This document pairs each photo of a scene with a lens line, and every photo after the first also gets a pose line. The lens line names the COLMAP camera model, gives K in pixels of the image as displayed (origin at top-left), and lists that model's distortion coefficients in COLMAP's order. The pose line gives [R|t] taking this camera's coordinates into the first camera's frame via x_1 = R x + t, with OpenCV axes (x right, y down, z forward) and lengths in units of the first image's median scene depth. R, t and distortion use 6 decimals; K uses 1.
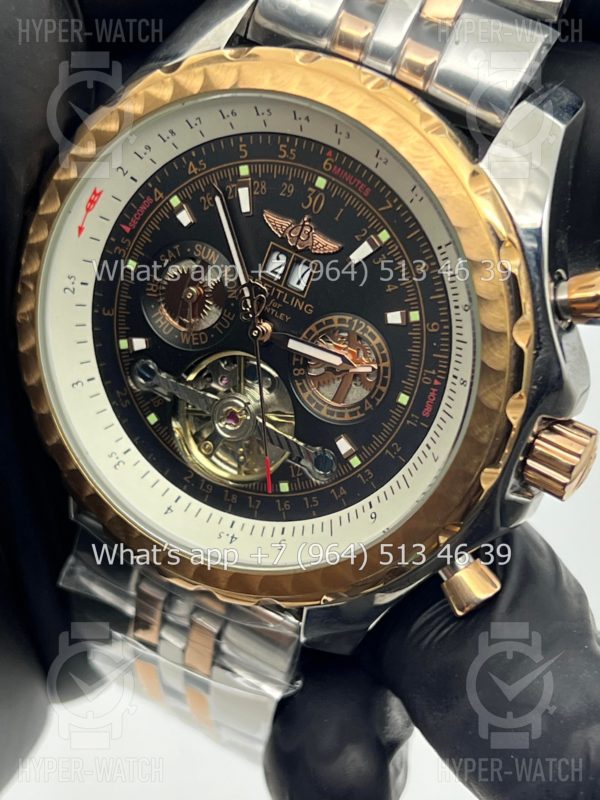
lens RADIAL K [[1829.0, 0, 300.0], [0, 1829.0, 400.0], [0, 0, 1]] dist [0.249429, 0.016648]
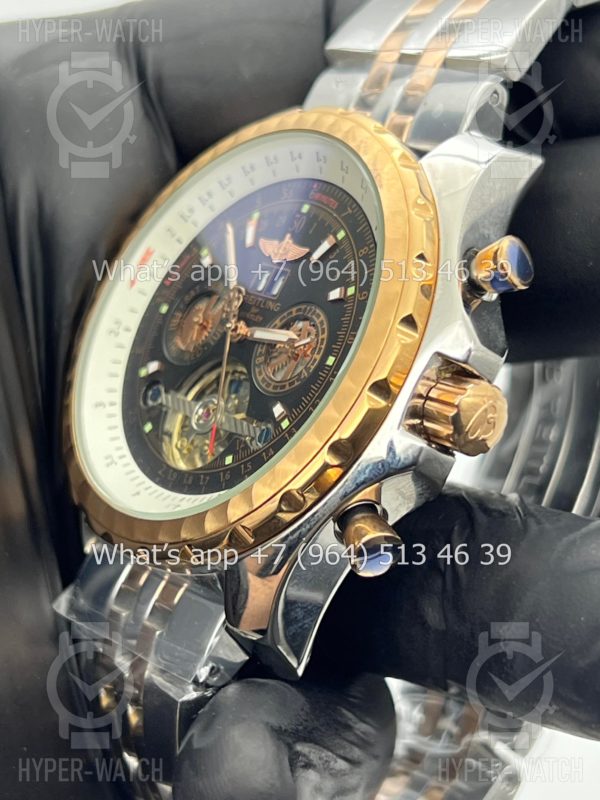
lens RADIAL K [[1829.0, 0, 300.0], [0, 1829.0, 400.0], [0, 0, 1]] dist [0.249429, 0.016648]
pose [[0.926224, 0.019949, -0.376445, 0.440943], [-0.227172, 0.826447, -0.515150, 0.571823], [0.300835, 0.562662, 0.770007, 0.170762]]
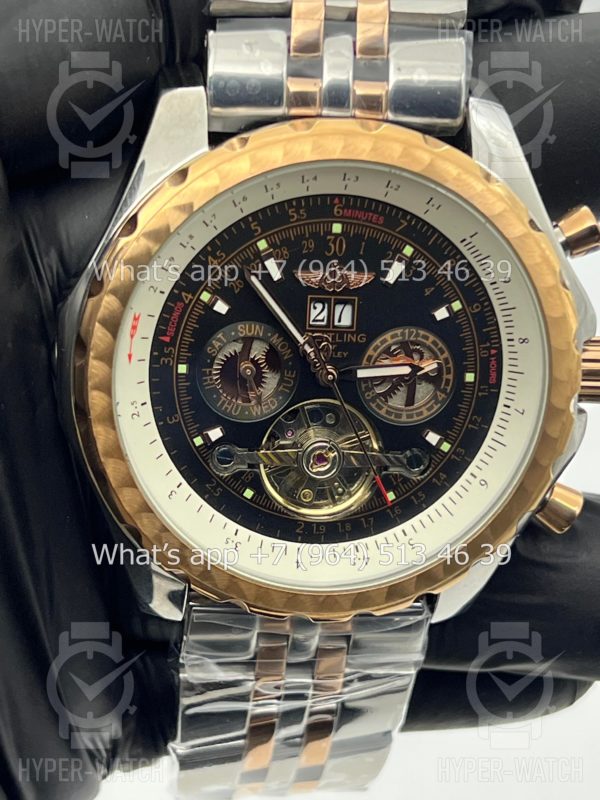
lens RADIAL K [[1829.0, 0, 300.0], [0, 1829.0, 400.0], [0, 0, 1]] dist [0.249429, 0.016648]
pose [[0.810105, -0.401632, 0.427108, -0.511938], [0.392126, 0.912751, 0.114555, -0.156708], [-0.435853, 0.074679, 0.896914, 0.026701]]
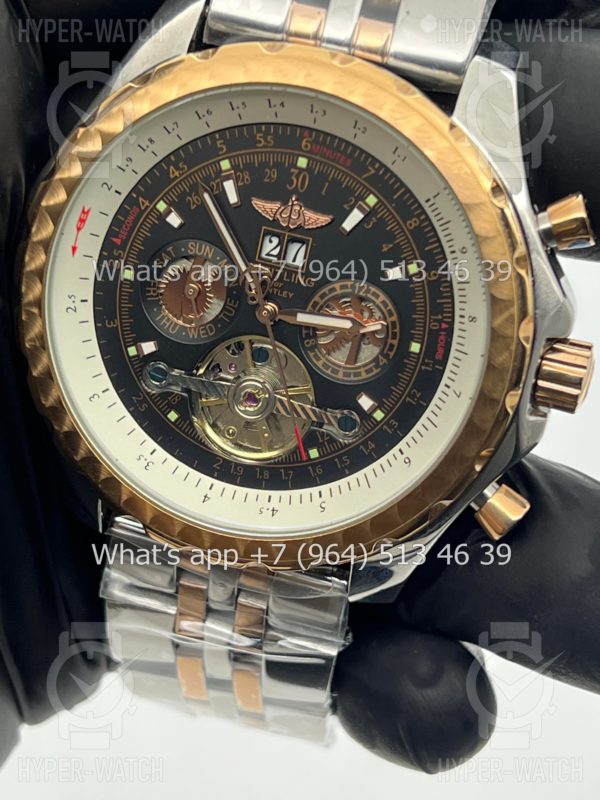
lens RADIAL K [[1829.0, 0, 300.0], [0, 1829.0, 400.0], [0, 0, 1]] dist [0.249429, 0.016648]
pose [[0.970480, -0.183683, 0.156300, -0.179431], [0.189595, 0.981577, -0.023669, 0.041596], [-0.149073, 0.052604, 0.987426, -0.046437]]
